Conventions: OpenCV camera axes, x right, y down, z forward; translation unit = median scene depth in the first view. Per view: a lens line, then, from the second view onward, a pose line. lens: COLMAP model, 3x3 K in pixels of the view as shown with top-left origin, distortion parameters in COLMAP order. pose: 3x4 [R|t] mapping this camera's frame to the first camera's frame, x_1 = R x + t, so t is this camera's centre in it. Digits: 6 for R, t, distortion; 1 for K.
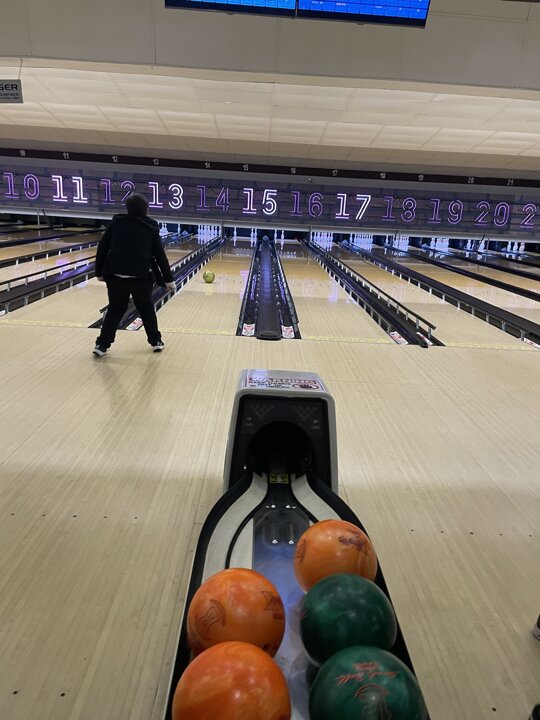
lens RADIAL K [[551.1, 0, 274.2], [0, 551.1, 355.0], [0, 0, 1]] dist [0.097705, -0.134196]
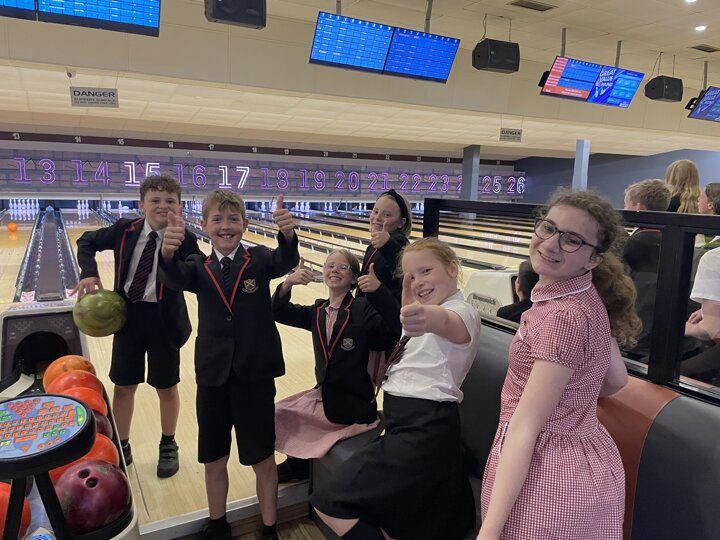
lens RADIAL K [[551.1, 0, 365.3], [0, 551.1, 264.1], [0, 0, 1]] dist [0.097705, -0.134196]
pose [[0.881245, -0.100642, 0.461821, -0.158410], [0.144977, 0.987526, -0.061438, 0.007631], [-0.449877, 0.121096, 0.884843, -0.068599]]
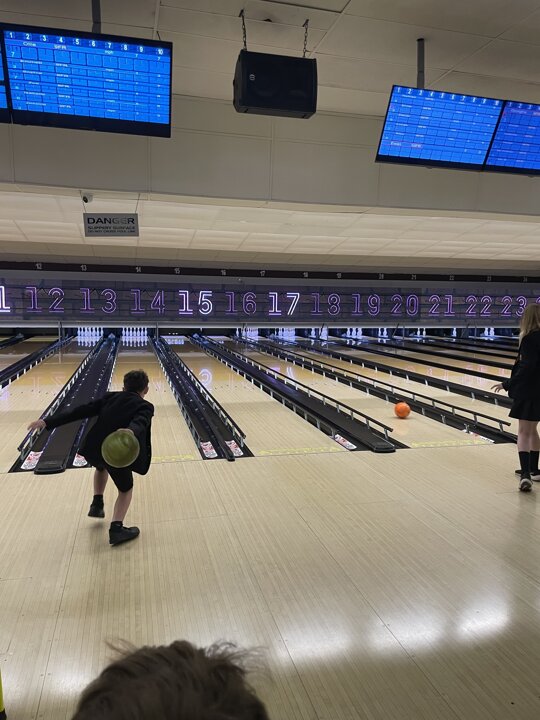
lens RADIAL K [[551.1, 0, 275.2], [0, 551.1, 351.4], [0, 0, 1]] dist [0.097705, -0.134196]
pose [[0.970810, -0.062435, 0.231583, -0.126476], [0.099160, 0.983624, -0.150503, -0.022659], [-0.218394, 0.169073, 0.961103, 0.013457]]
